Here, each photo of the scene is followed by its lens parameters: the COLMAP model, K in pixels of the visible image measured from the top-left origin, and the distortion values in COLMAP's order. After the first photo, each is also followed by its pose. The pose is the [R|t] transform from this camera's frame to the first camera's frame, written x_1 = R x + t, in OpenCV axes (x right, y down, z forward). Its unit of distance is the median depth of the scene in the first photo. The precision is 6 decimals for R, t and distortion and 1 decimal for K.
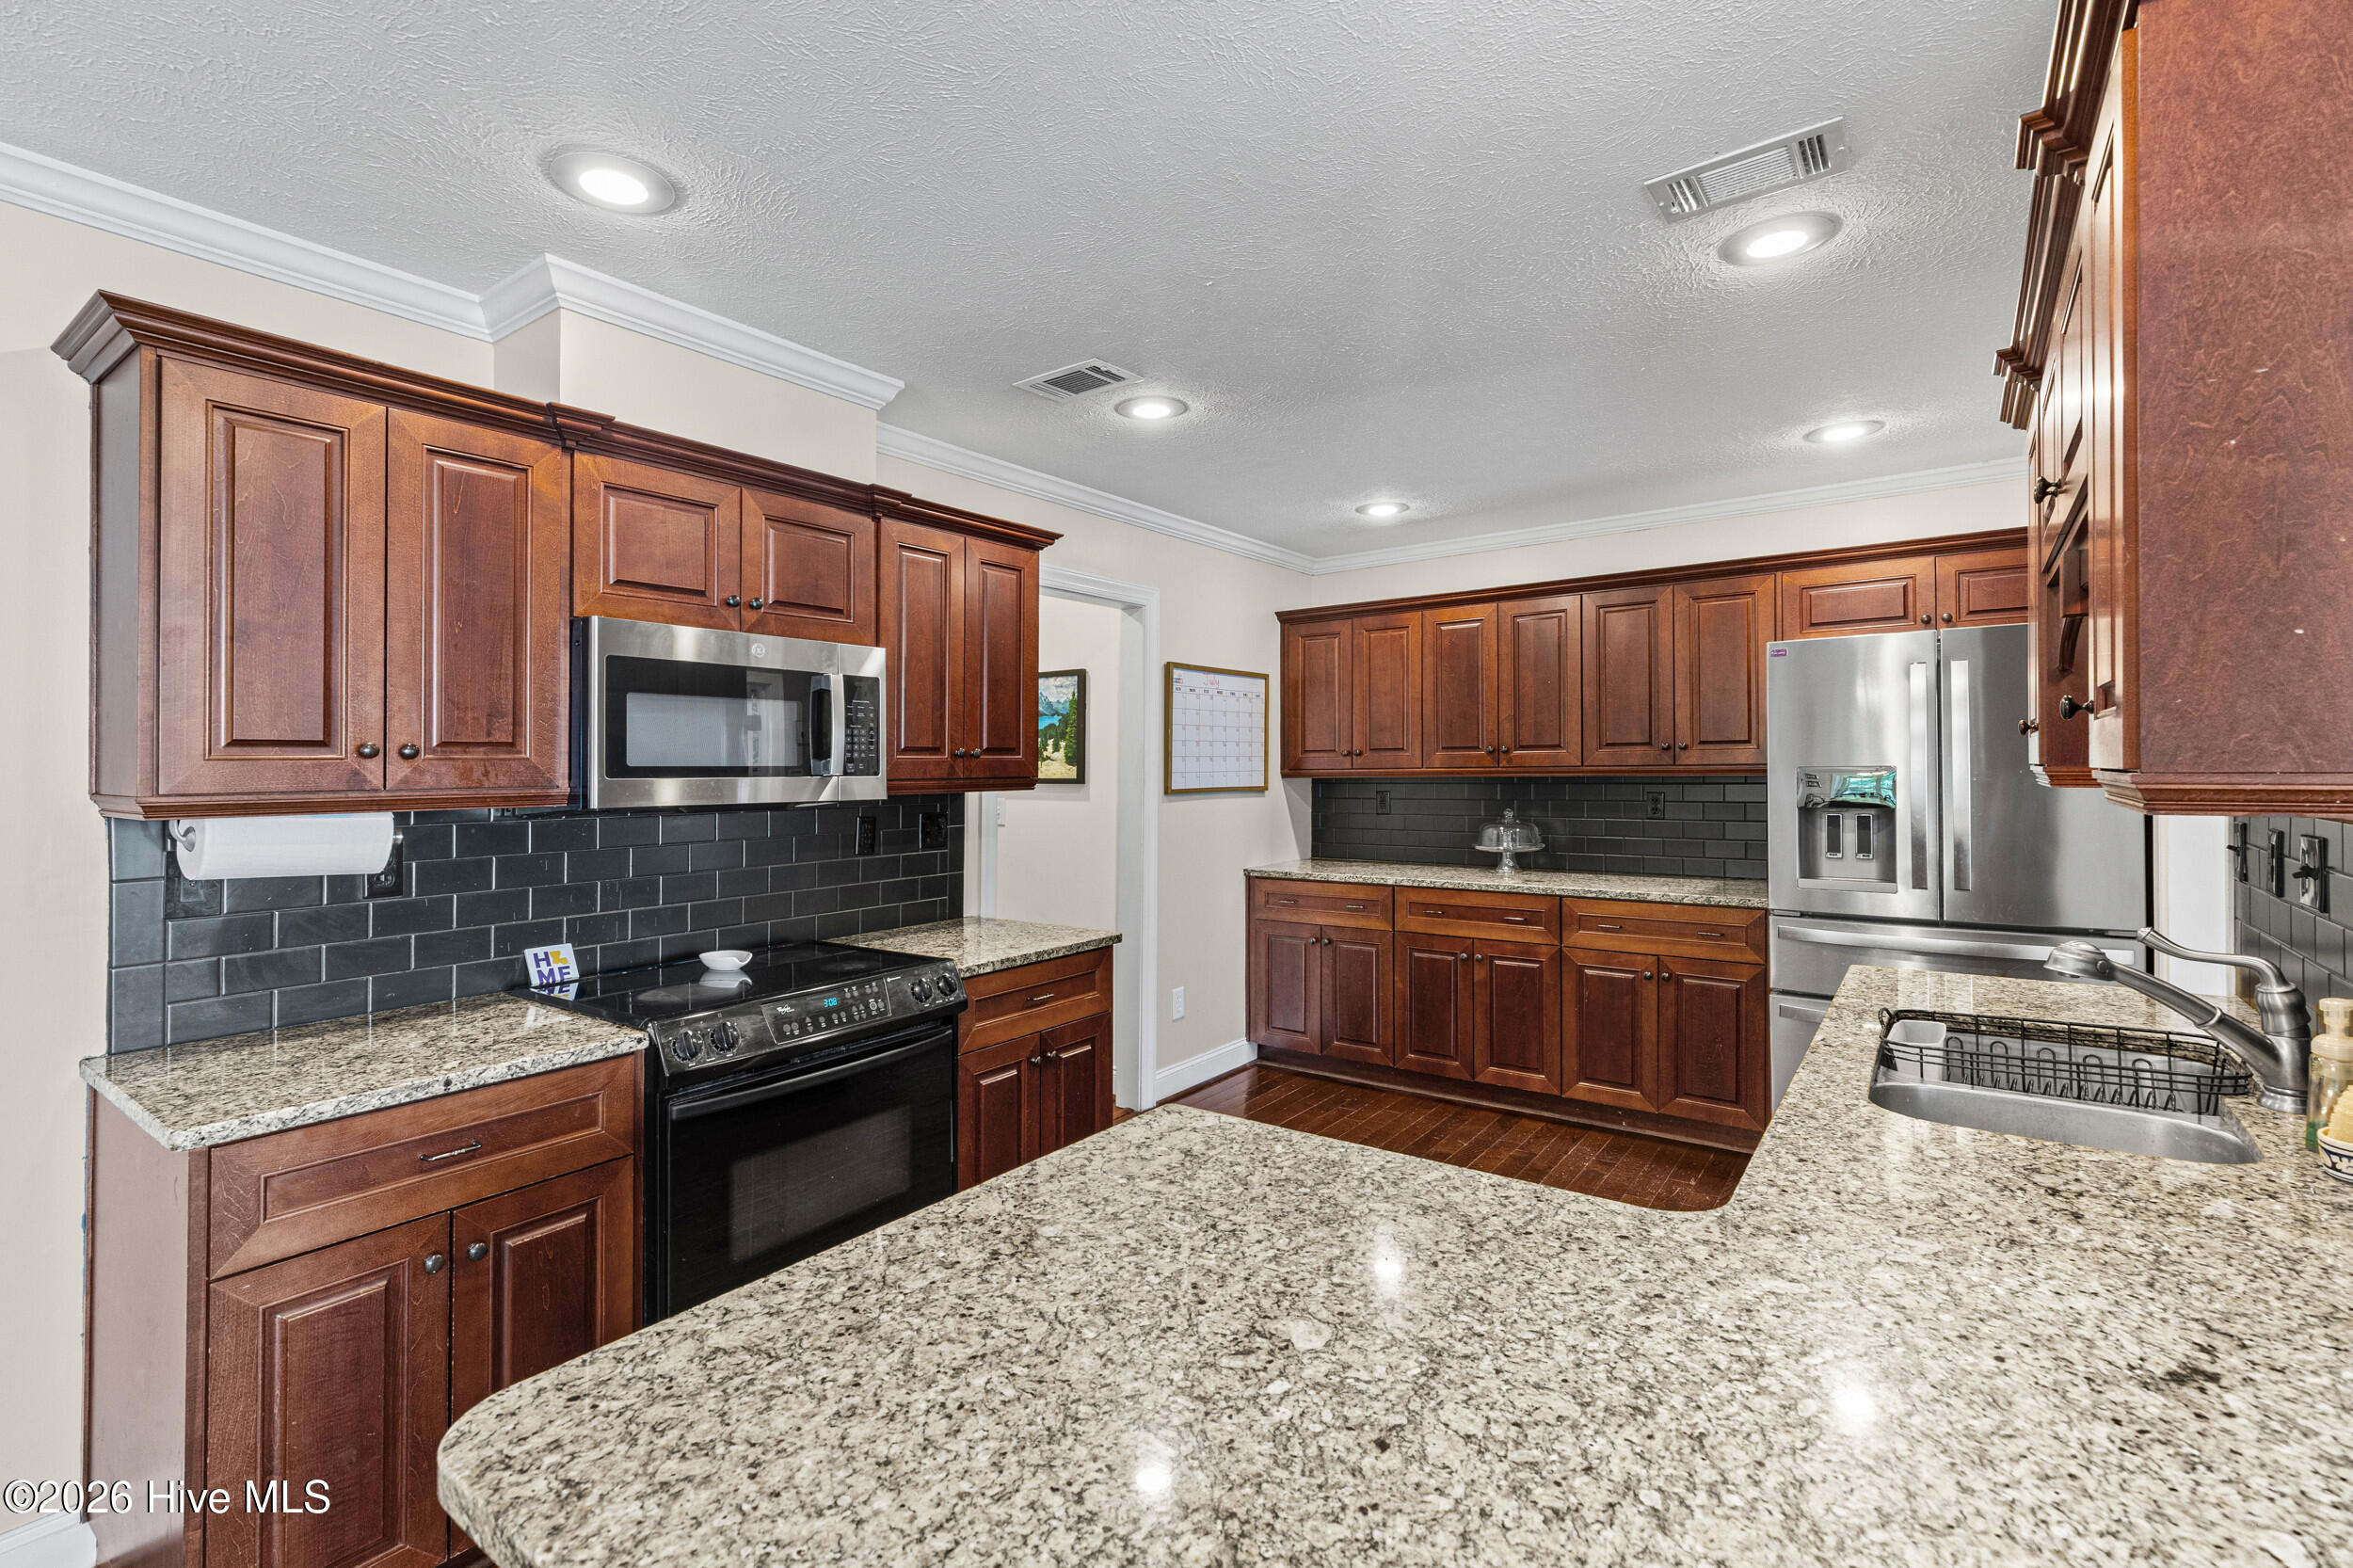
lens RADIAL K [[1053.9, 0, 1190.9], [0, 1053.9, 761.2], [0, 0, 1]] dist [0.000873, 0.000170]
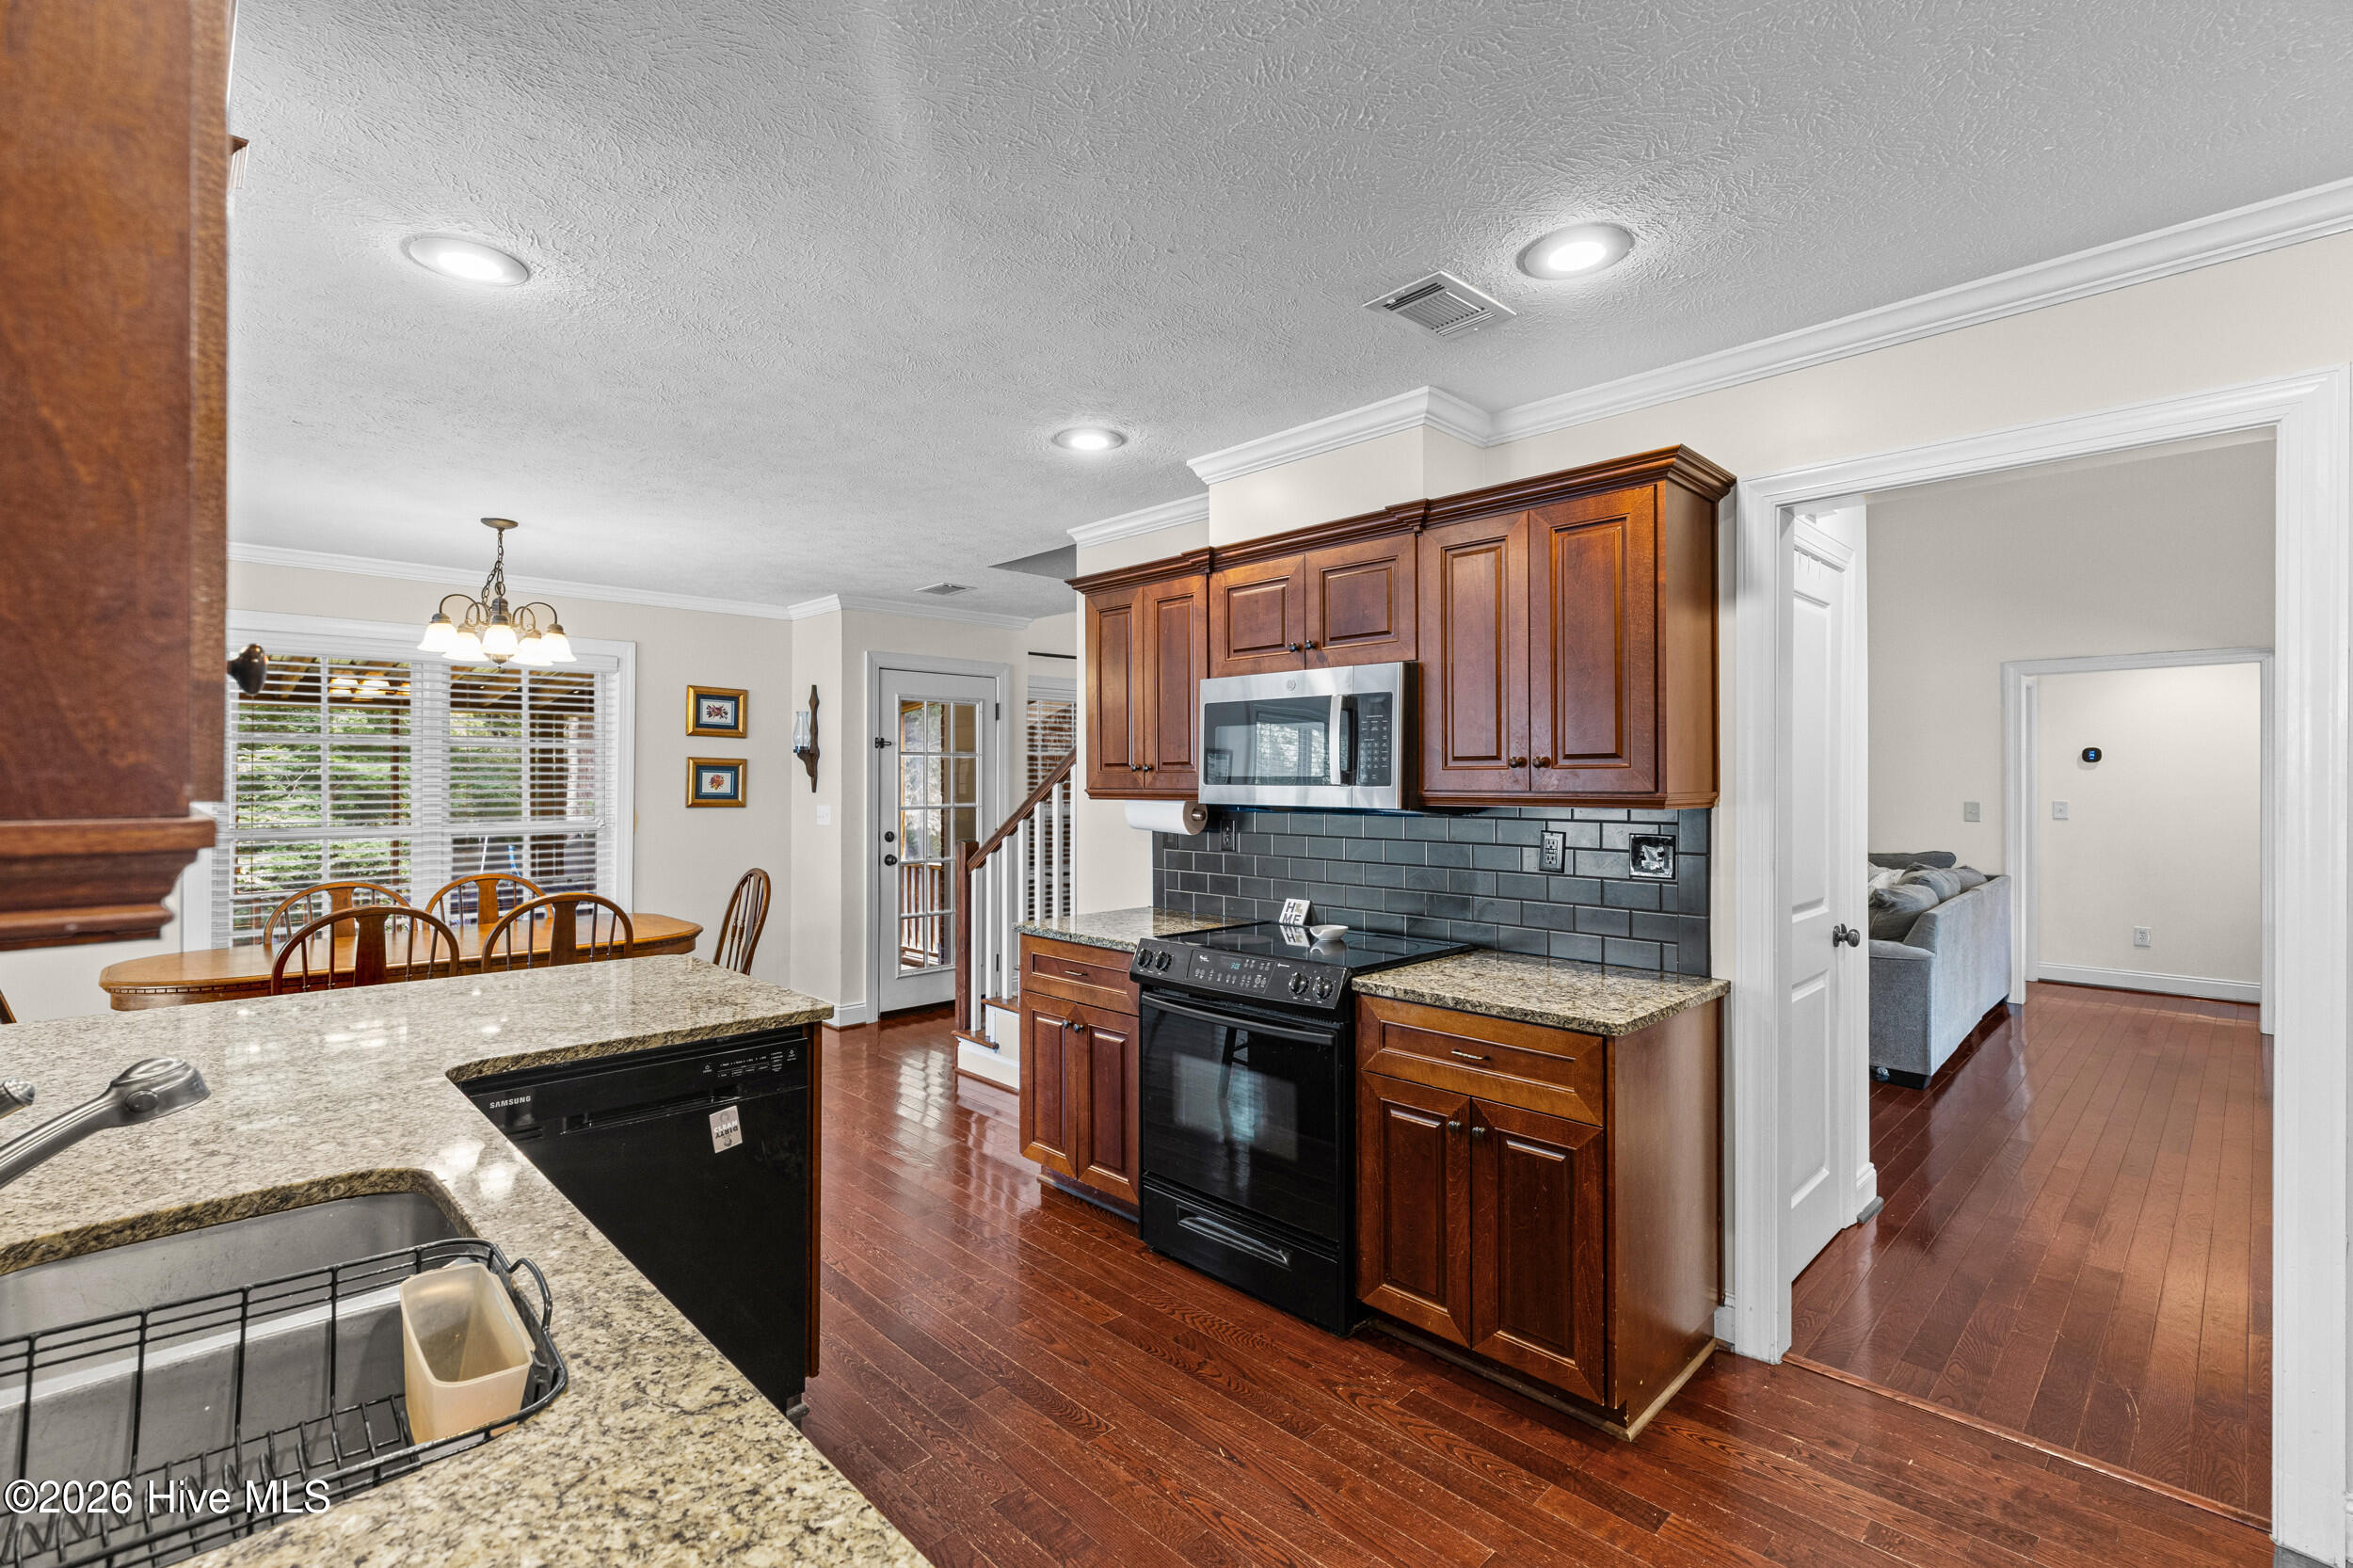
lens RADIAL K [[1053.9, 0, 1190.9], [0, 1053.9, 761.2], [0, 0, 1]] dist [0.000873, 0.000170]
pose [[-0.164700, -0.003685, -0.986337, 0.888195], [0.002930, 0.999987, -0.004225, -0.009691], [0.986339, -0.003586, -0.164688, 1.120590]]
